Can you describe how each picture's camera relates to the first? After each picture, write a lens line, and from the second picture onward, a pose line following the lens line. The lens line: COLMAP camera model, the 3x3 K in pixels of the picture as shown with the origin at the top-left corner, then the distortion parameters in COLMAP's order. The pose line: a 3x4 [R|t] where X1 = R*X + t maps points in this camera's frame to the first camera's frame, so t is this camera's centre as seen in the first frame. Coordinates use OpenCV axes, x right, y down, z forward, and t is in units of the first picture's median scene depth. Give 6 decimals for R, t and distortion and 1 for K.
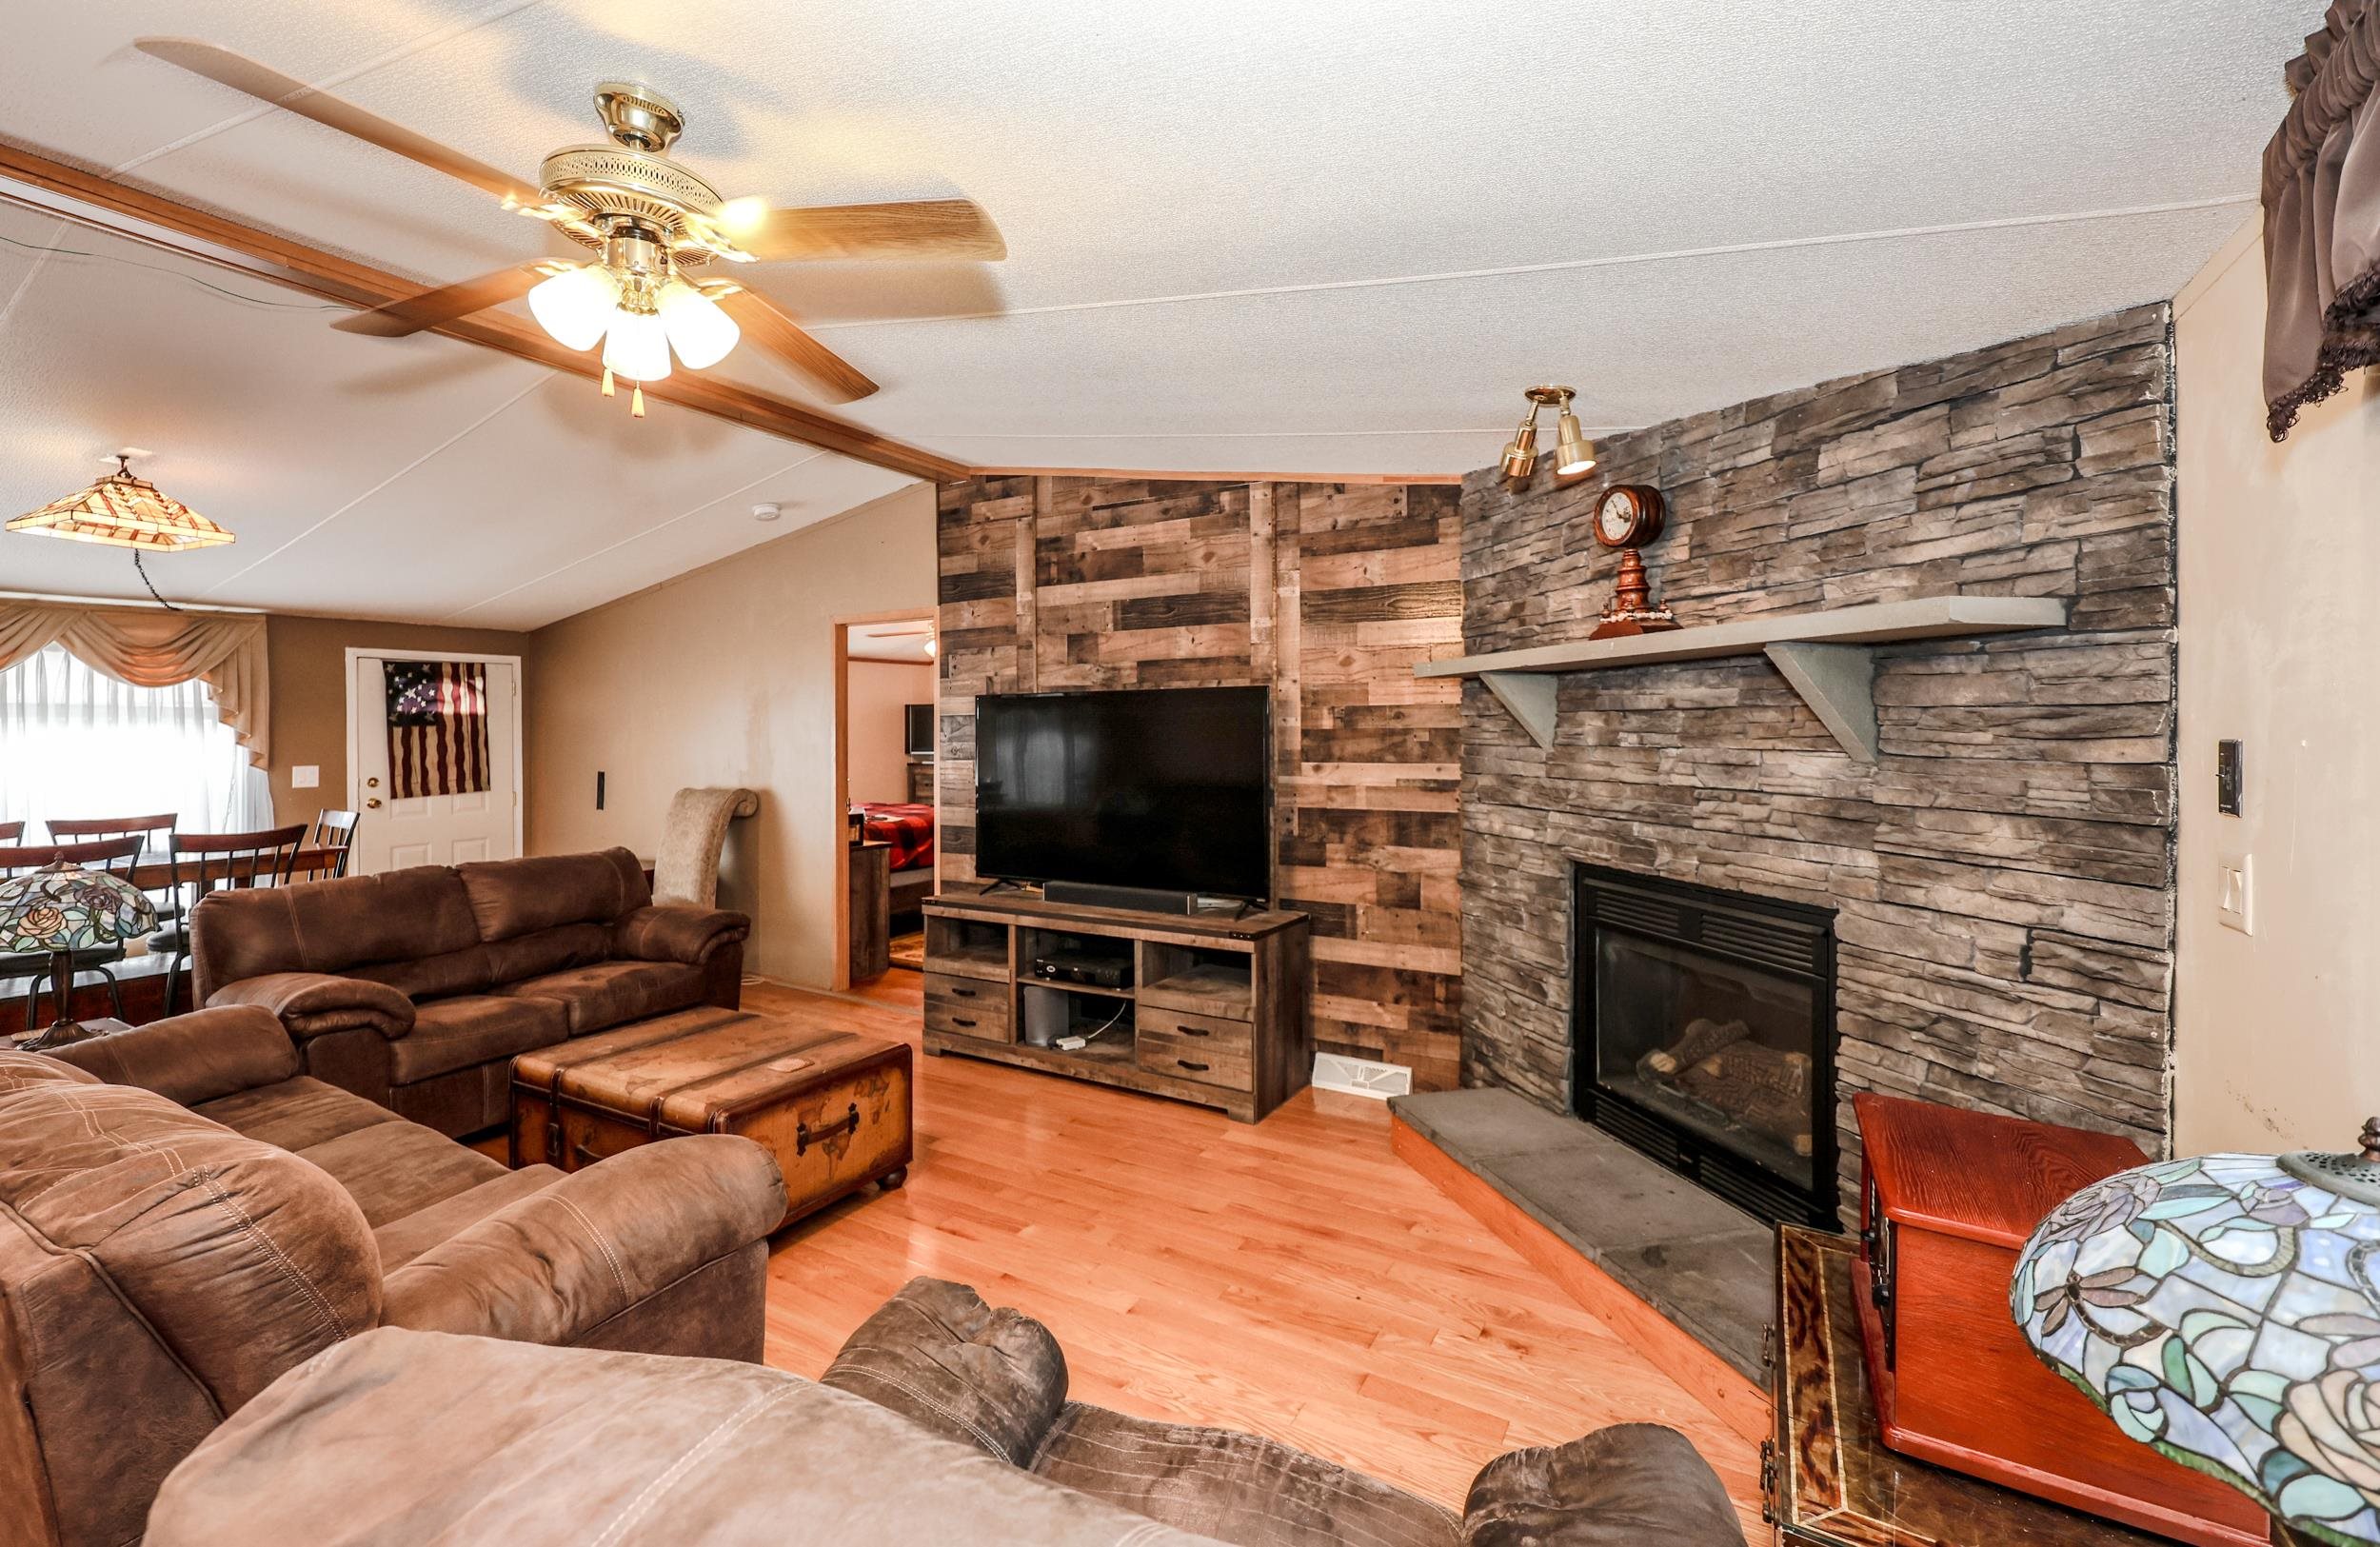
lens RADIAL K [[1012.7, 0, 1125.1], [0, 1012.7, 730.2], [0, 0, 1]] dist [0.006323, 0.000096]
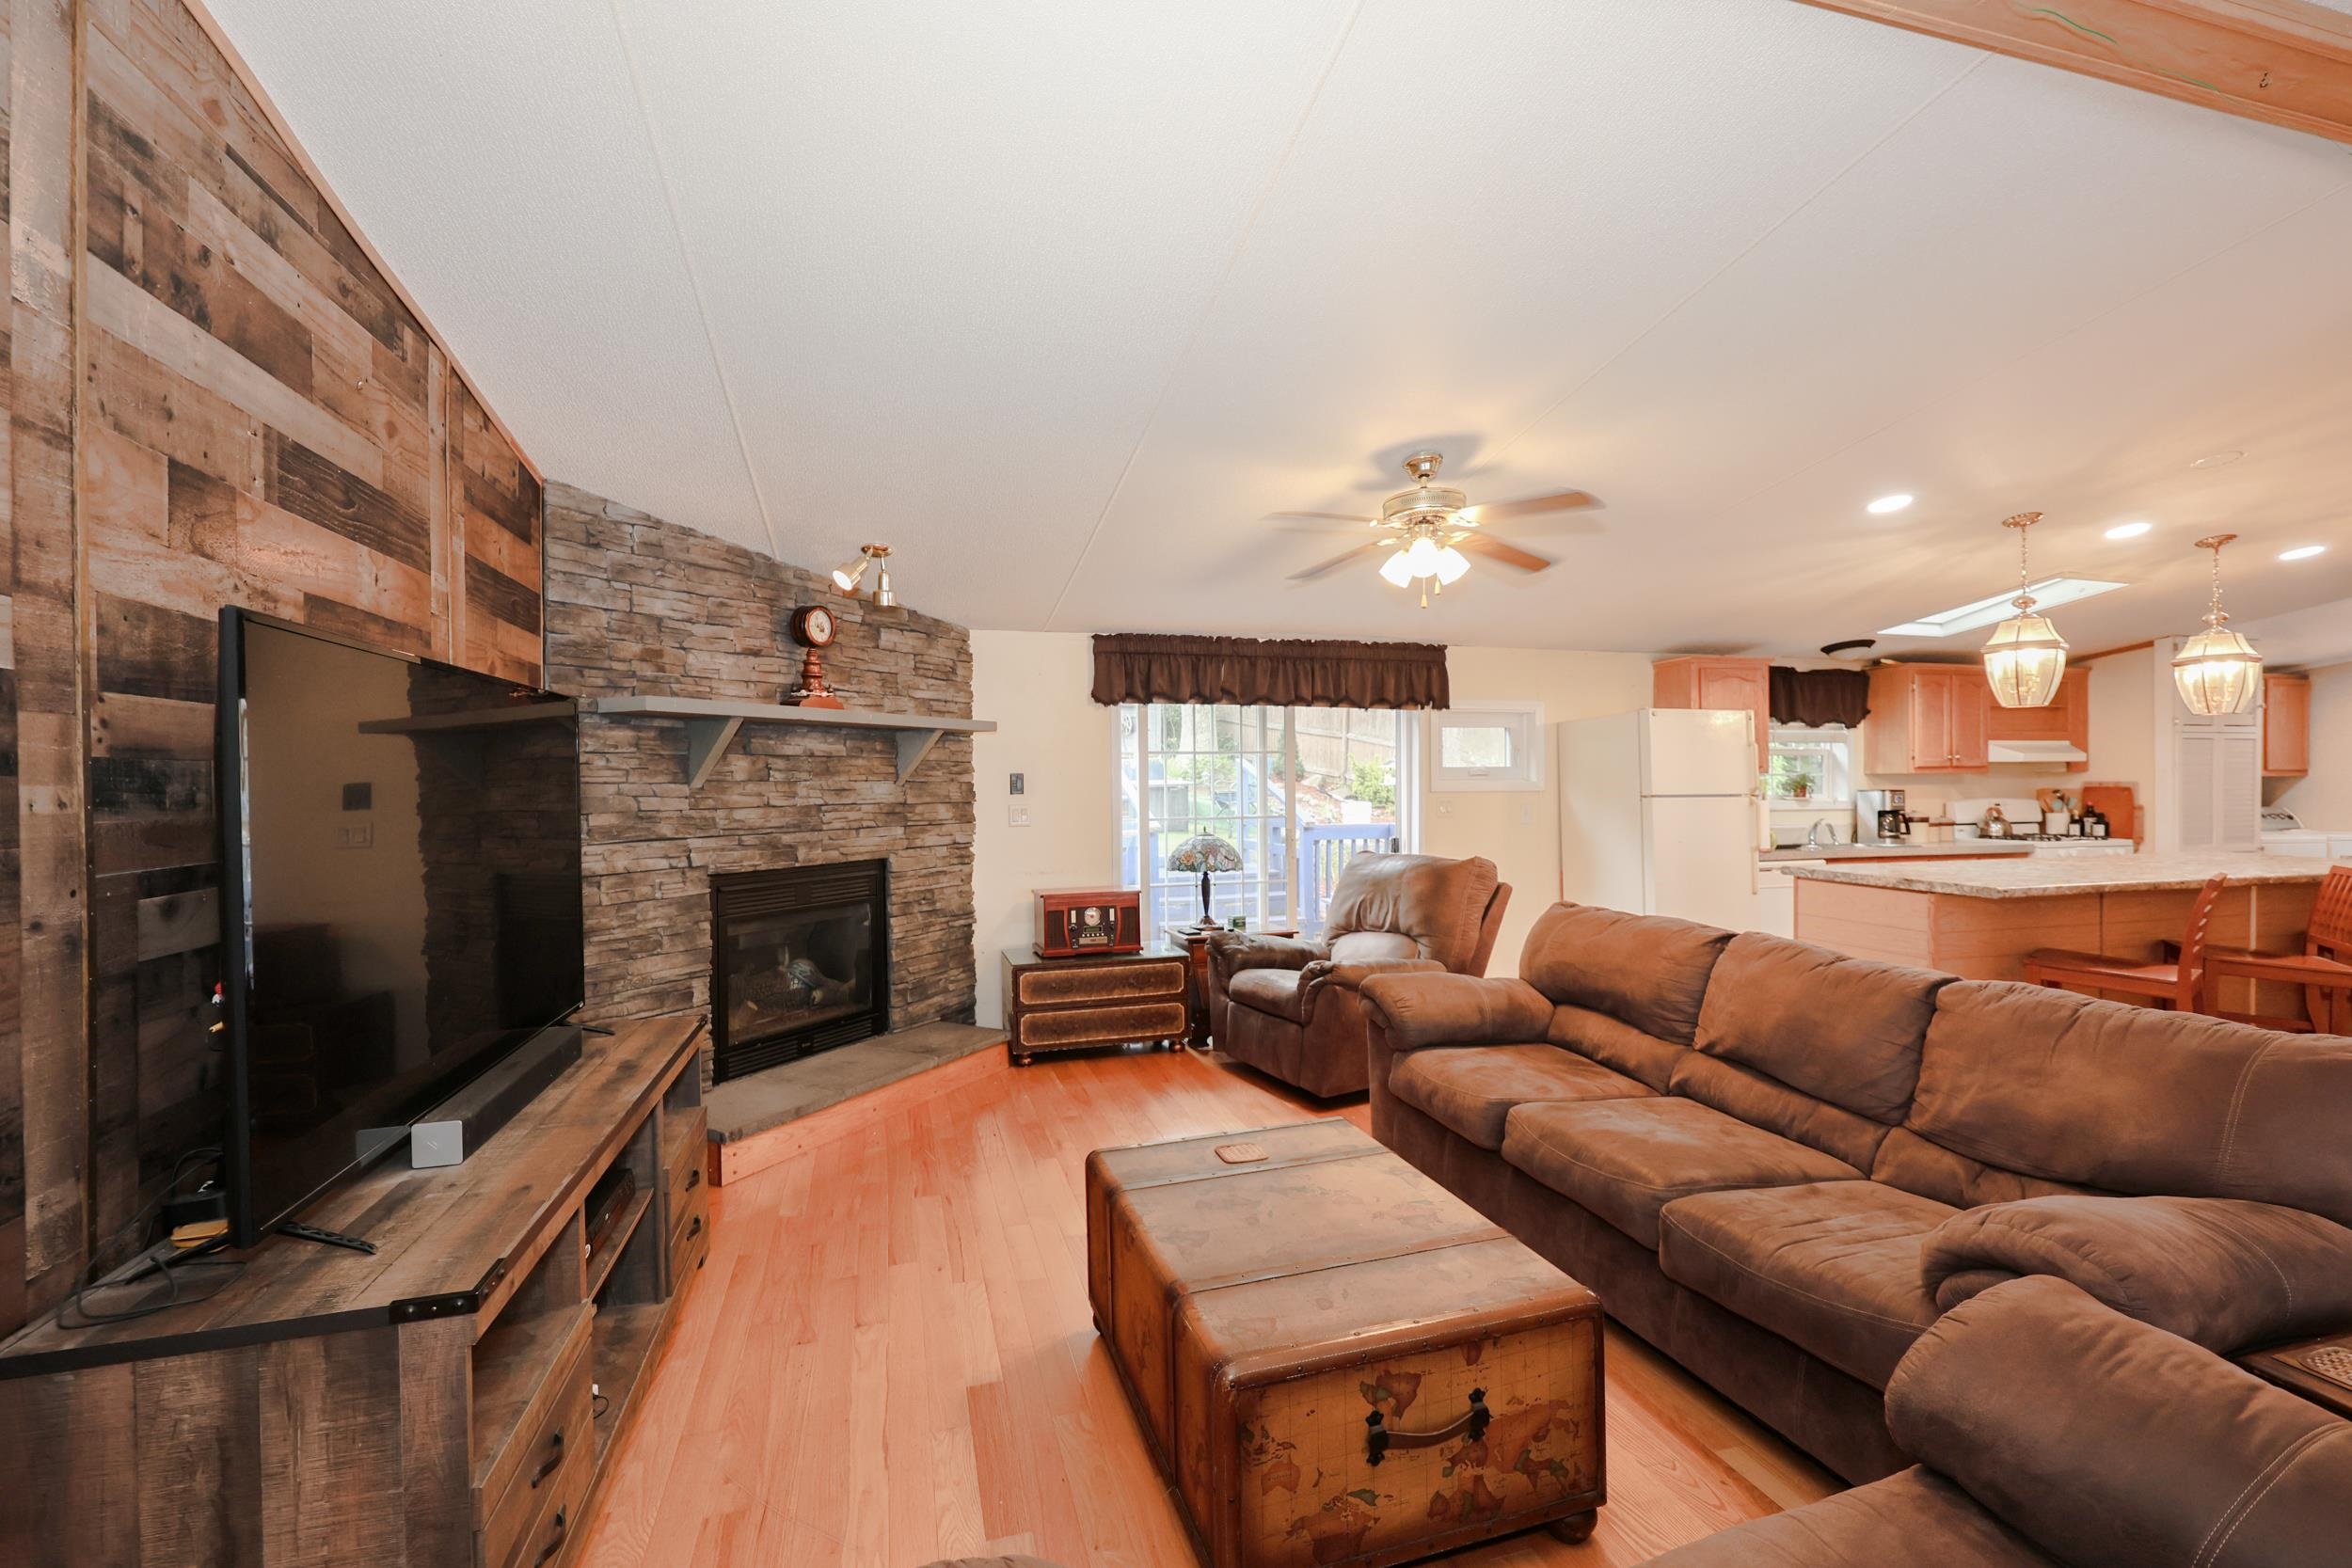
lens RADIAL K [[1003.7, 0, 1168.3], [0, 1003.7, 787.2], [0, 0, 1]] dist [0.002870, 0.000416]
pose [[-0.743977, 0.004992, 0.668187, -0.604298], [0.010369, 0.999938, 0.004074, 0.017842], [-0.668125, 0.009959, -0.743982, 1.197579]]
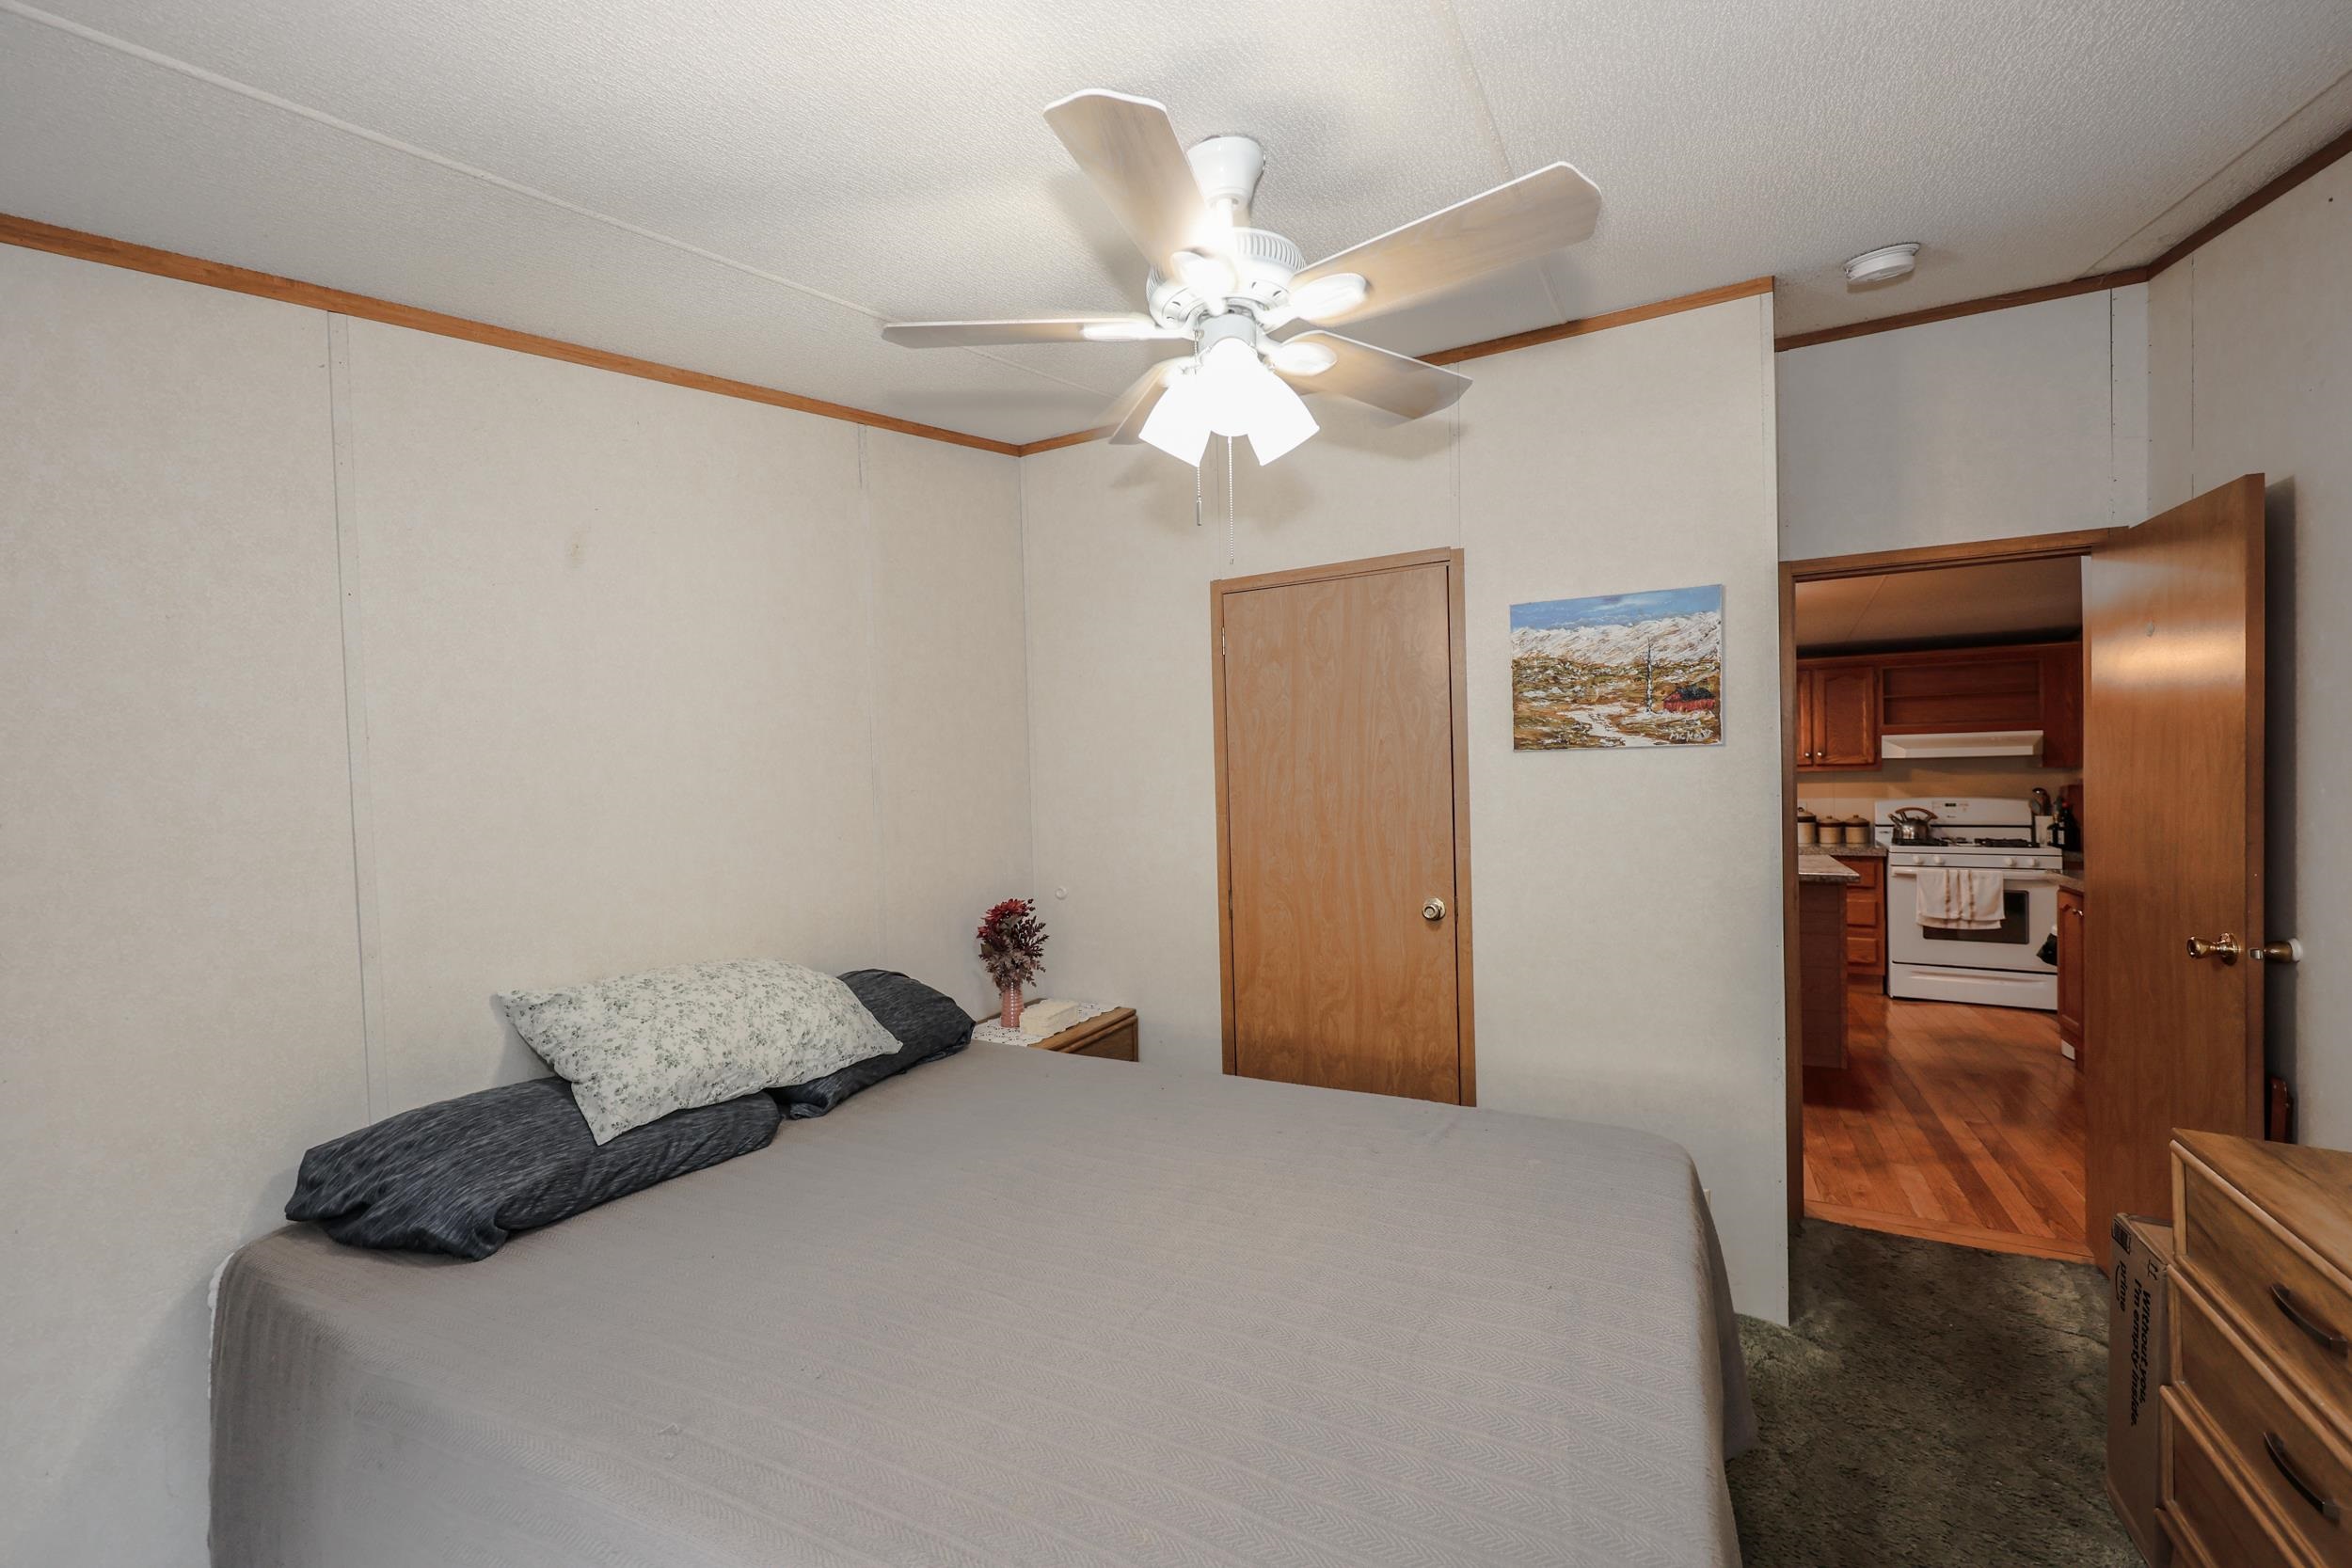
lens RADIAL K [[944.5, 0, 1167.0], [0, 944.5, 787.9], [0, 0, 1]] dist [0.002543, 0.000397]
pose [[-0.062894, -0.022256, 0.997772, -1.881566], [0.027794, 0.999325, 0.024042, -0.024364], [-0.997633, 0.029244, -0.062233, 0.243324]]
